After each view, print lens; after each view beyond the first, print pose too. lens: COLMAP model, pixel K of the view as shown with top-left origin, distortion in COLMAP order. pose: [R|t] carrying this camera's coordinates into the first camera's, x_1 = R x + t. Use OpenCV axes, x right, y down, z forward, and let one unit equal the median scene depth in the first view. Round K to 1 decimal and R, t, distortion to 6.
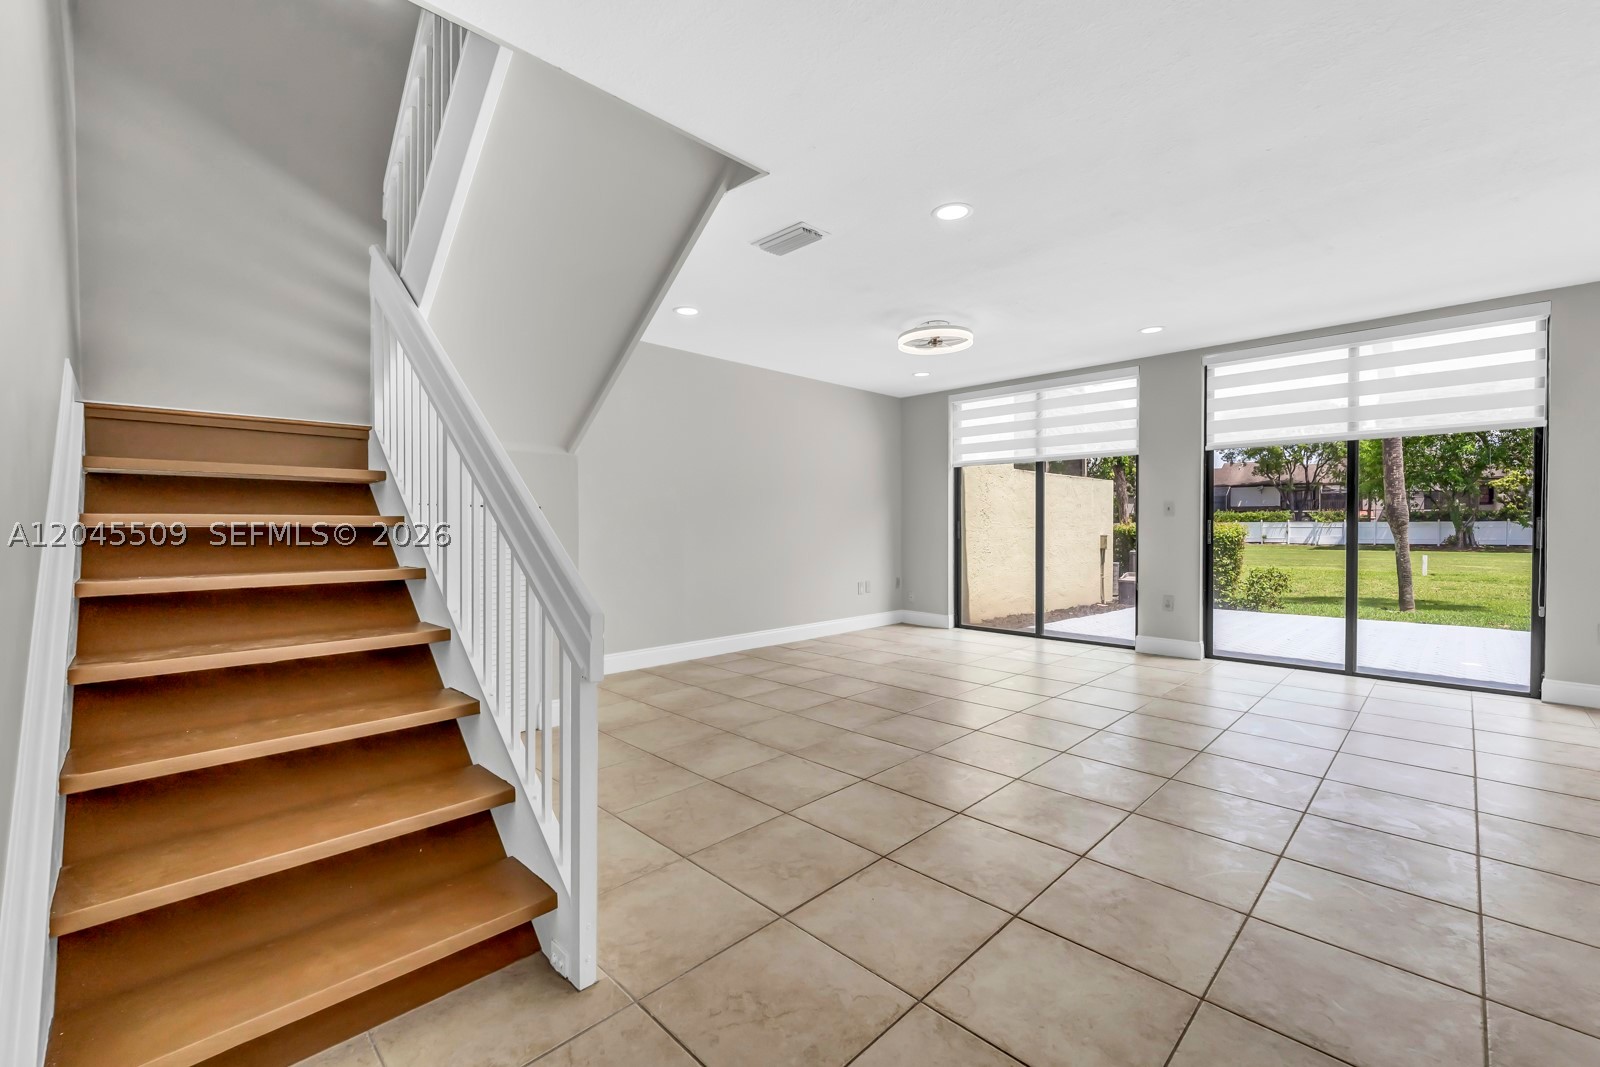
lens RADIAL K [[663.6, 0, 804.5], [0, 663.6, 531.4], [0, 0, 1]] dist [0.003415, -0.000584]
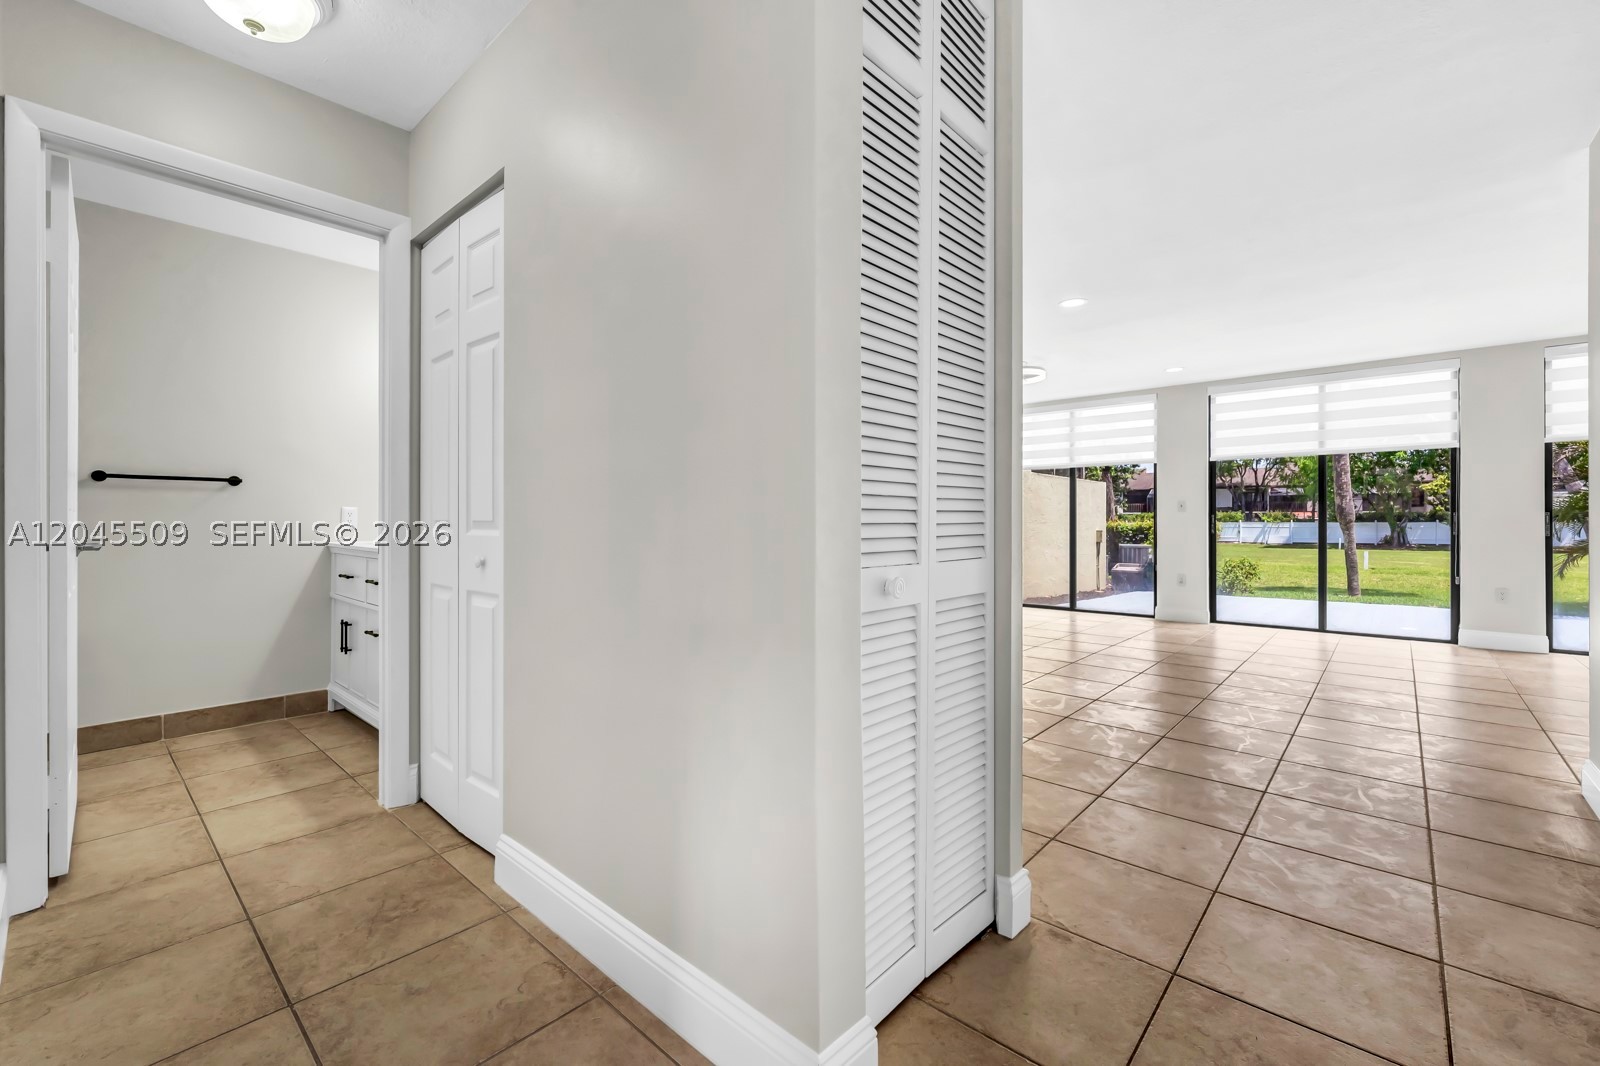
lens RADIAL K [[663.6, 0, 802.5], [0, 663.6, 519.5], [0, 0, 1]] dist [0.003415, -0.000584]
pose [[0.998695, 0.003254, 0.050967, -0.115286], [-0.002372, 0.999847, -0.017352, 0.007331], [-0.051015, 0.017209, 0.998550, -0.111769]]
